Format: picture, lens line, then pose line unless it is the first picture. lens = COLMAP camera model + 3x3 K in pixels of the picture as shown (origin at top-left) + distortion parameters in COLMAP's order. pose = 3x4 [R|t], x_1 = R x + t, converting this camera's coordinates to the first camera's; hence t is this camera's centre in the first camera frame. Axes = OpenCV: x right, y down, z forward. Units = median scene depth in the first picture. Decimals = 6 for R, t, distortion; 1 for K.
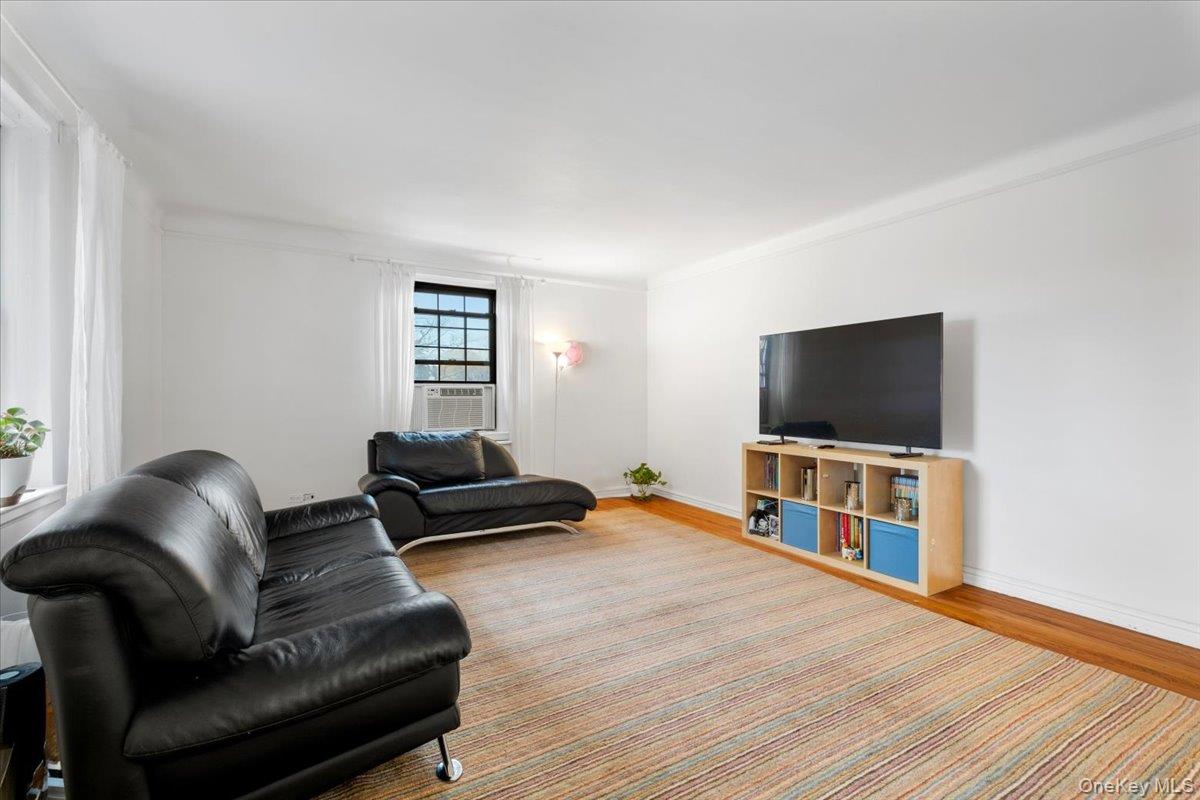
lens RADIAL K [[529.3, 0, 598.5], [0, 529.3, 396.6], [0, 0, 1]] dist [-0.000742, 0.000441]
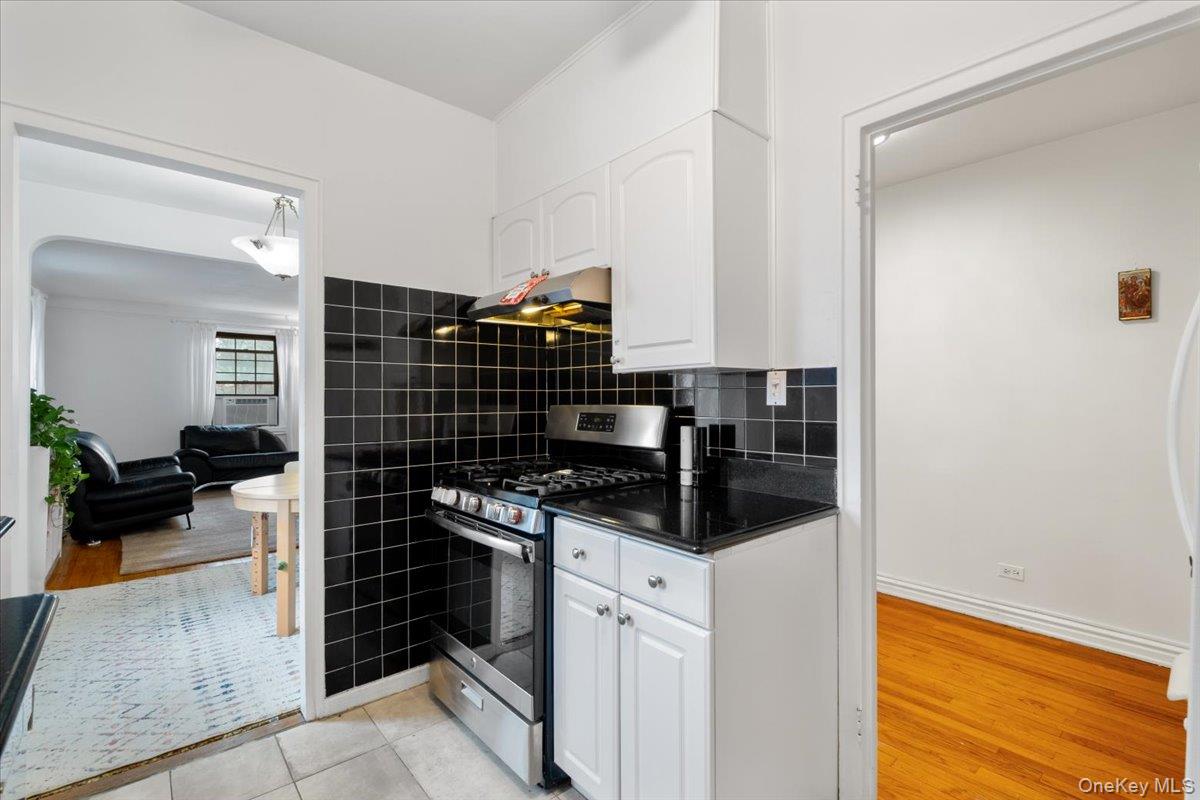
lens RADIAL K [[554.1, 0, 596.0], [0, 554.1, 388.7], [0, 0, 1]] dist [-0.000734, -0.000795]
pose [[0.982673, -0.000728, 0.185344, 0.441944], [0.006964, 0.999431, -0.033000, 0.014670], [-0.185214, 0.033719, 0.982119, -0.804181]]
